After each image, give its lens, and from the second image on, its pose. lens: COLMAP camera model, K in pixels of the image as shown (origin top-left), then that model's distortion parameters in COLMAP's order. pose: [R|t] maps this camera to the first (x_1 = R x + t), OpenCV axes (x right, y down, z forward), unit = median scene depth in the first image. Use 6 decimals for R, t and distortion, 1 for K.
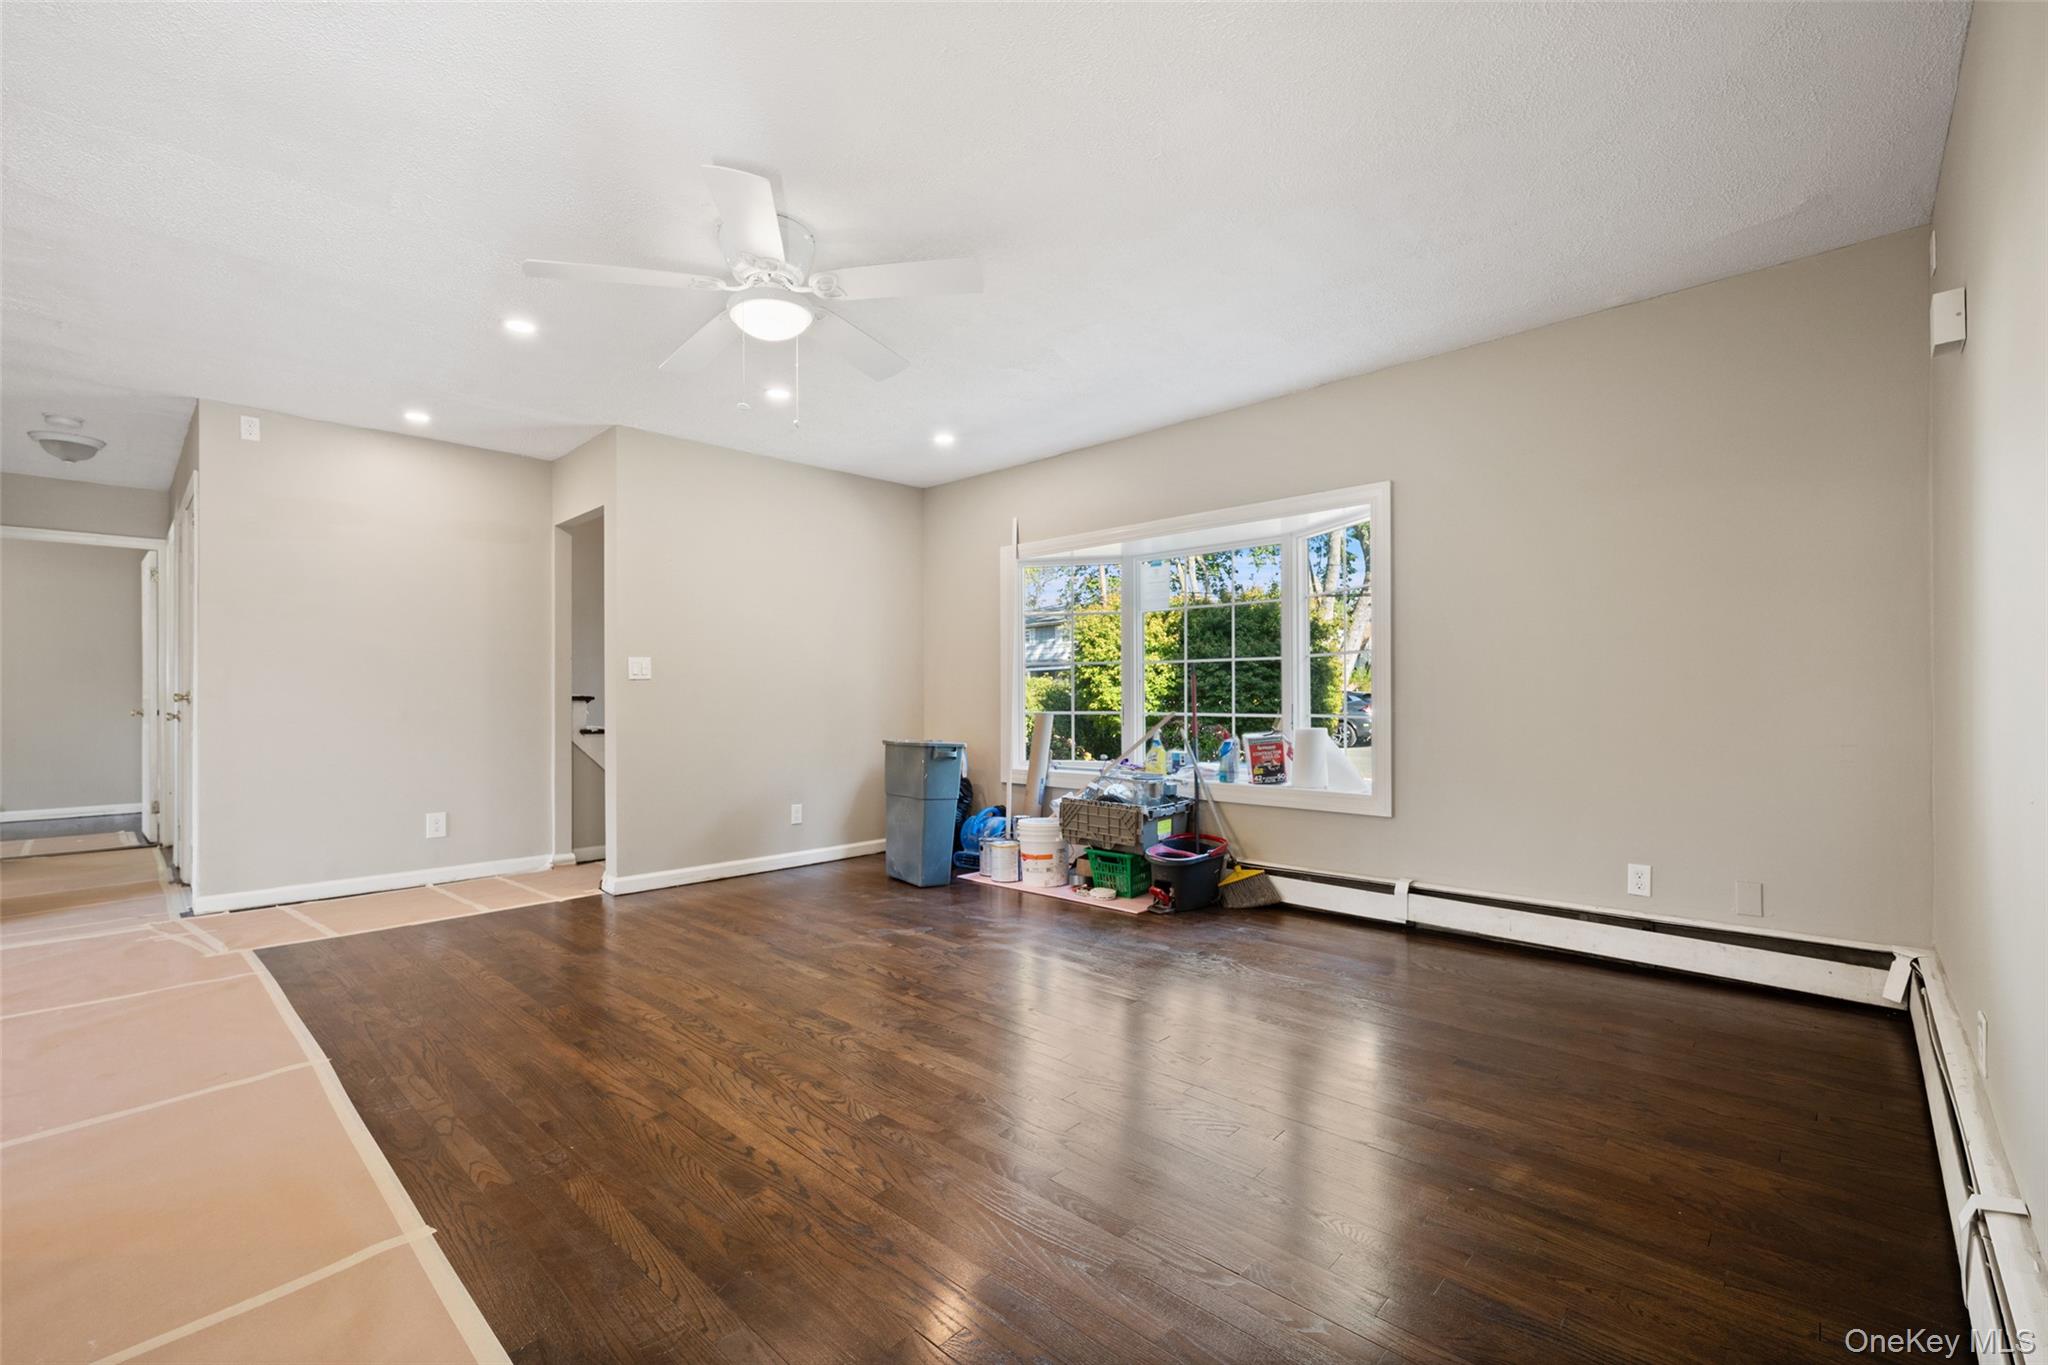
lens RADIAL K [[875.3, 0, 1024.6], [0, 875.3, 686.7], [0, 0, 1]] dist [0.000016, 0.000000]
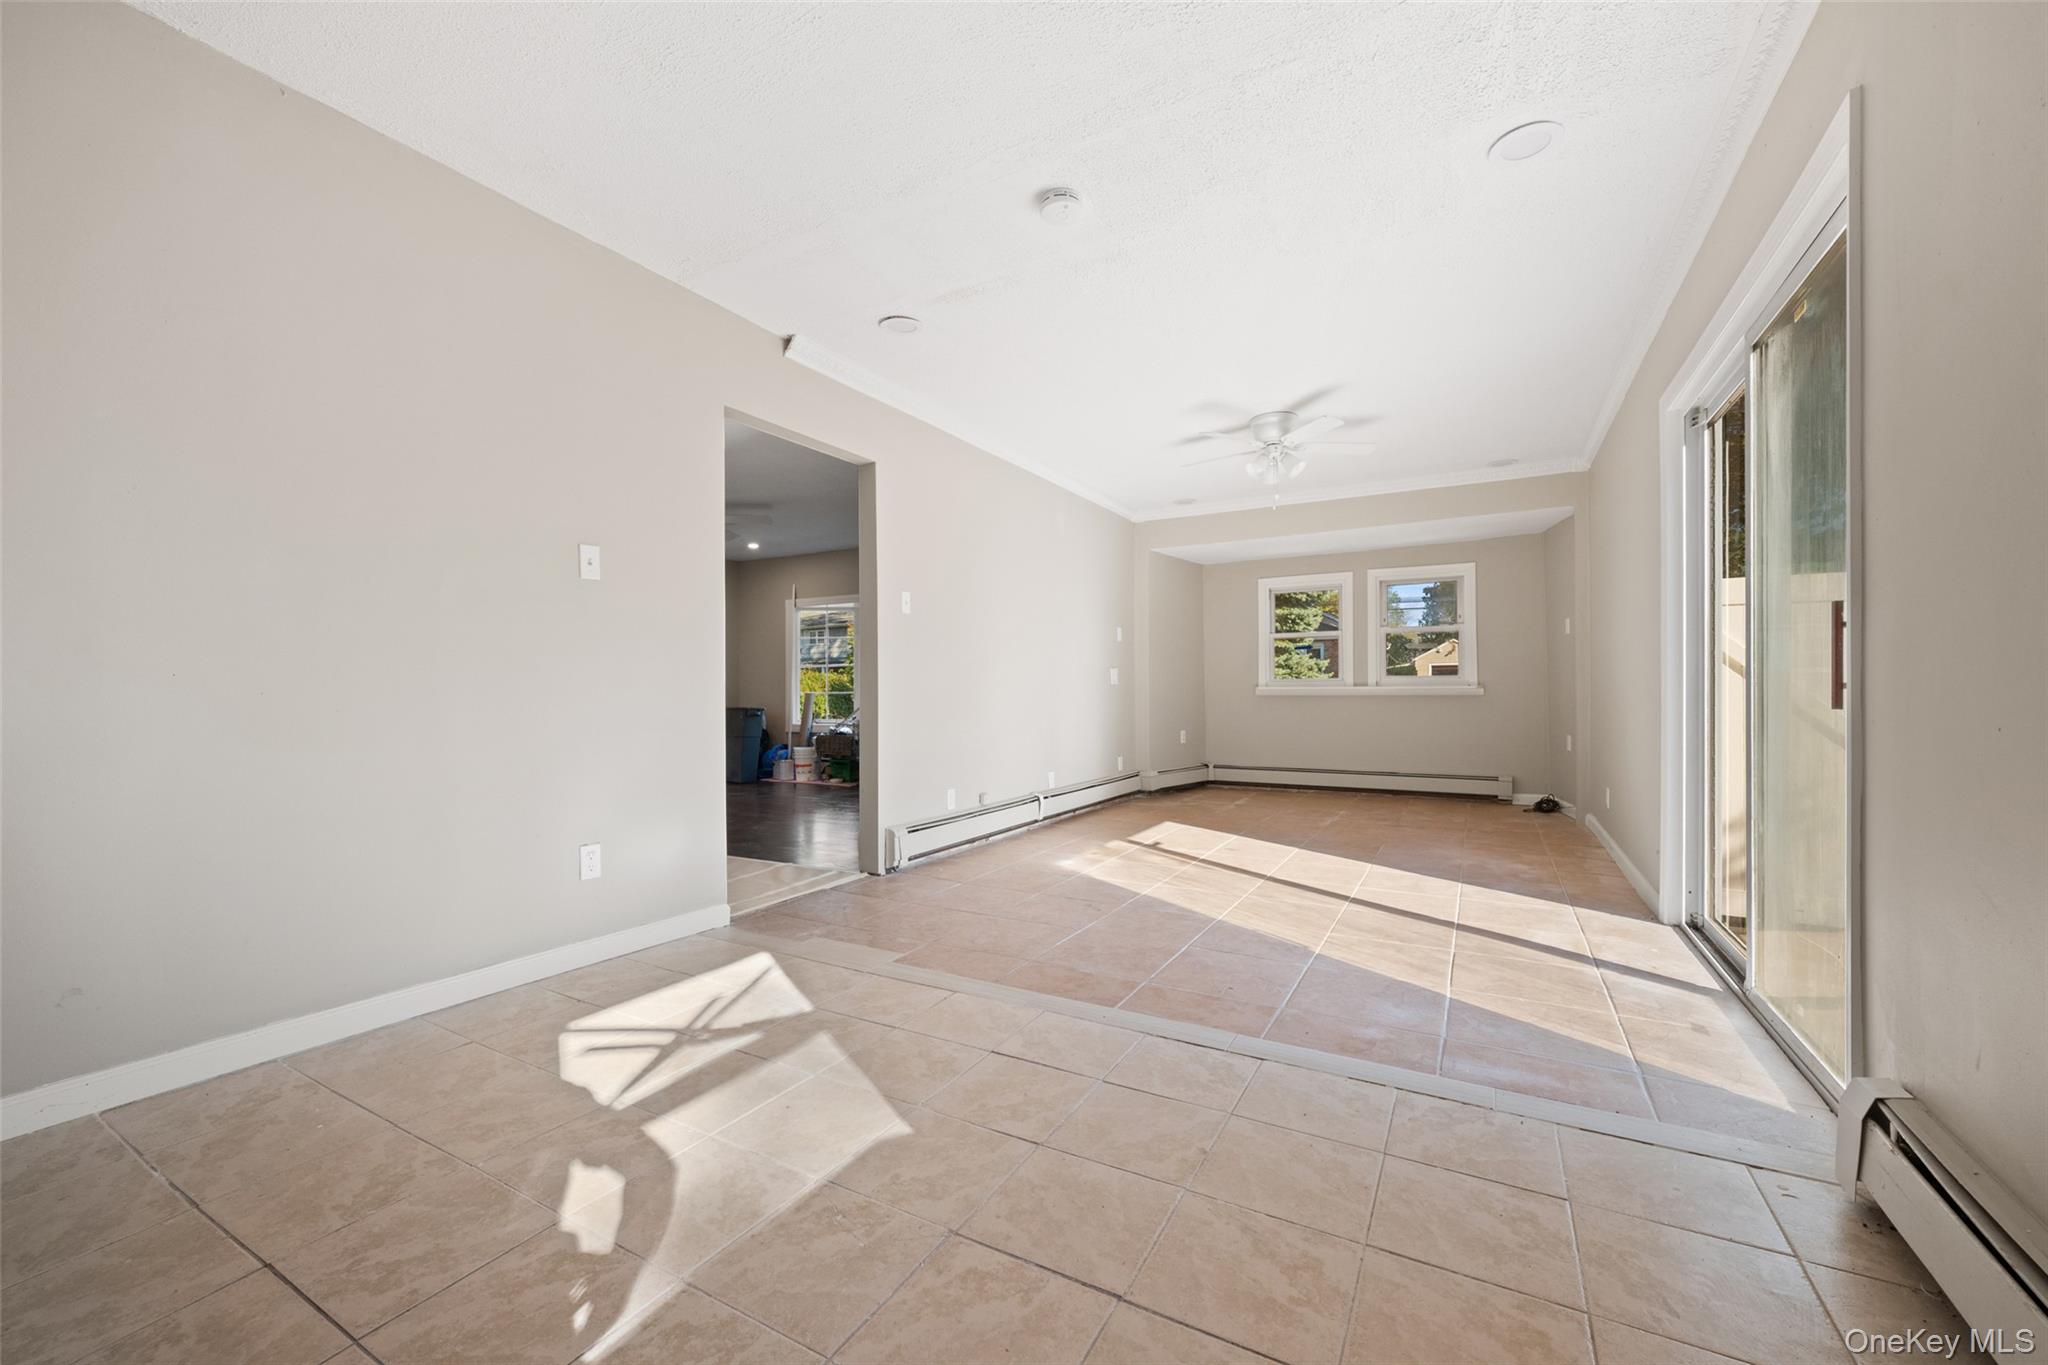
lens RADIAL K [[815.4, 0, 1022.4], [0, 815.4, 685.4], [0, 0, 1]] dist [0.000149, -0.000010]
pose [[0.970676, -0.000515, 0.240392, 0.047881], [-0.000670, 0.999988, 0.004846, 0.006458], [-0.240392, -0.004865, 0.970664, -0.829193]]
